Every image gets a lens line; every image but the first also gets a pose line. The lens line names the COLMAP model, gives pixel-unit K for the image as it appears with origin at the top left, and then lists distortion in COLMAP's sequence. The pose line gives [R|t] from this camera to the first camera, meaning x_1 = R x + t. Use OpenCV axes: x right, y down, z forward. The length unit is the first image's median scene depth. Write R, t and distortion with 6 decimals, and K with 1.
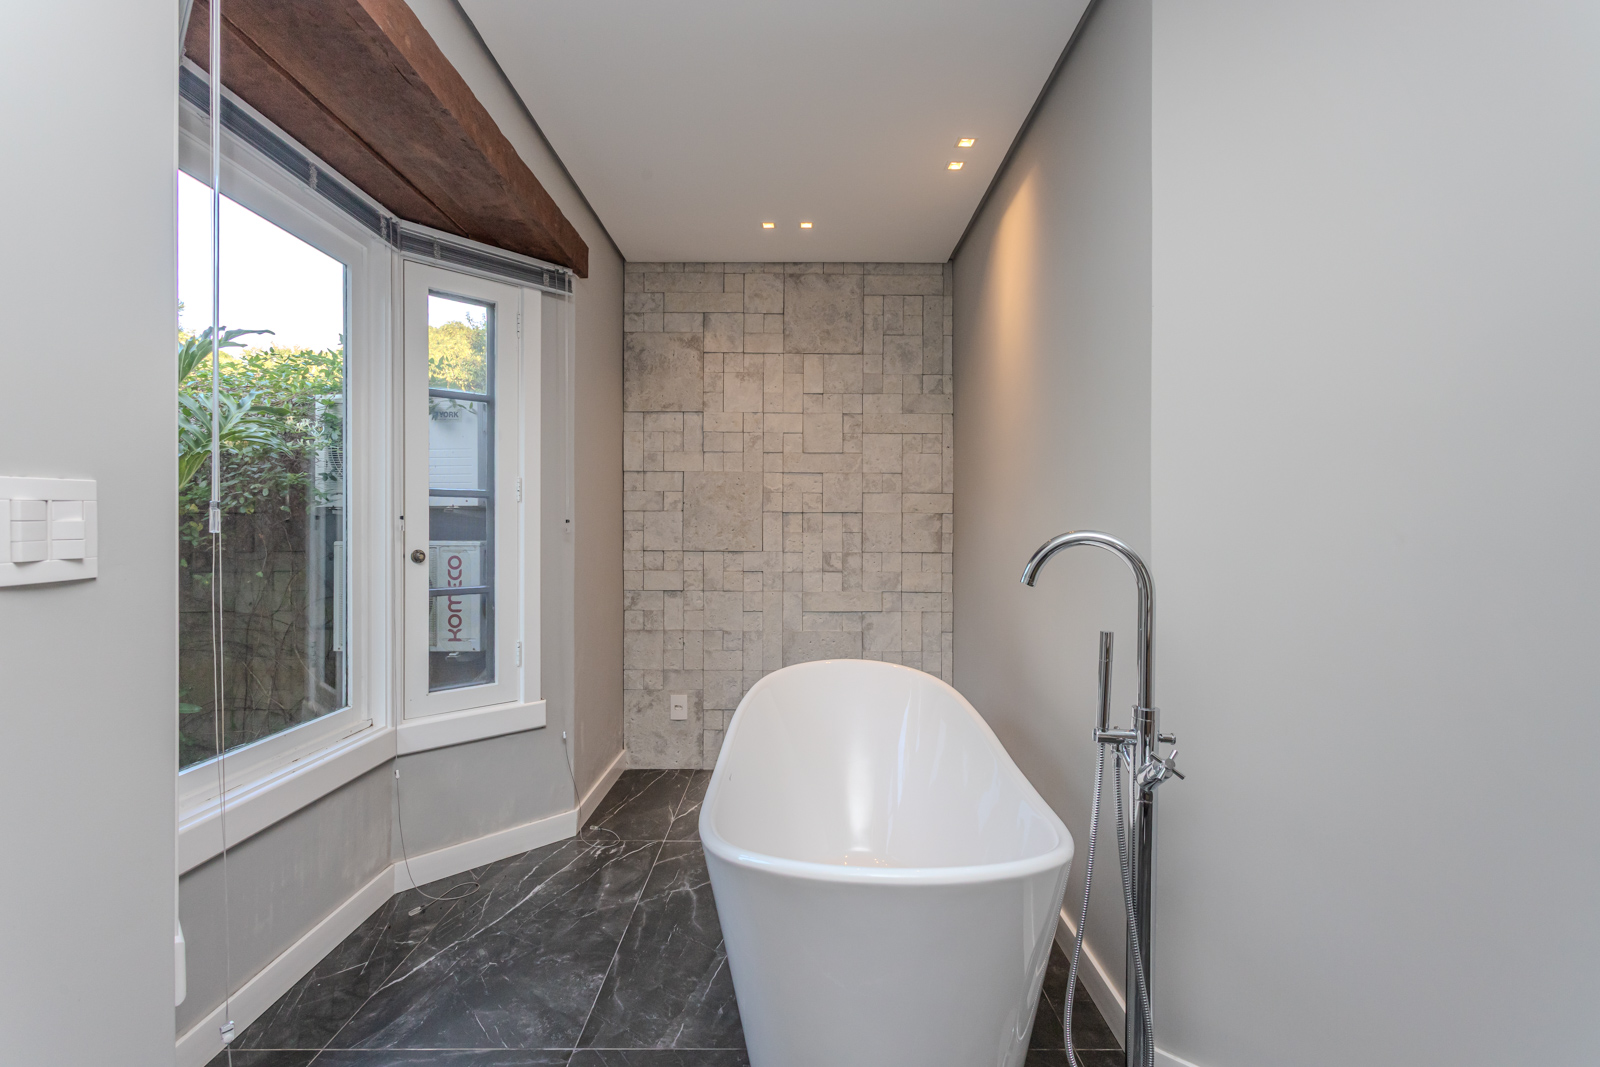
lens RADIAL K [[758.7, 0, 793.4], [0, 758.7, 536.1], [0, 0, 1]] dist [-0.005405, 0.001024]
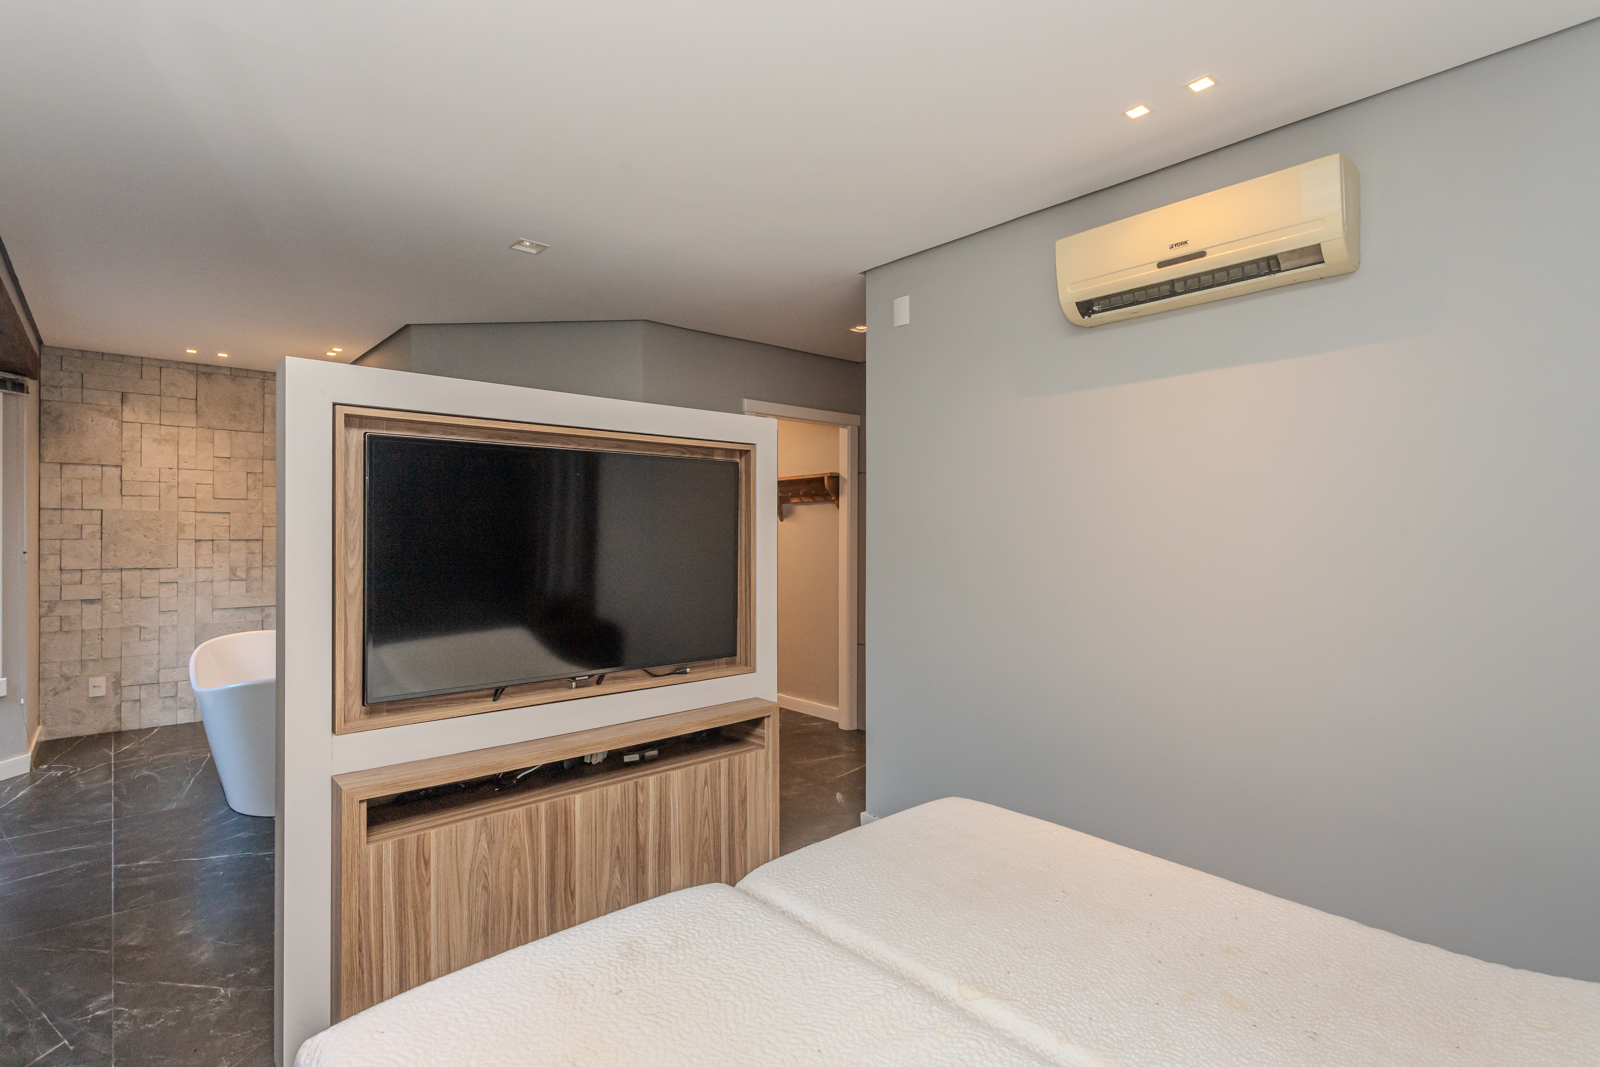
lens RADIAL K [[758.7, 0, 783.3], [0, 758.7, 530.5], [0, 0, 1]] dist [-0.005405, 0.001024]
pose [[0.743390, 0.002680, 0.668852, -0.143028], [-0.000217, 0.999993, -0.003767, -0.043655], [-0.668858, 0.002655, 0.743386, -0.786190]]
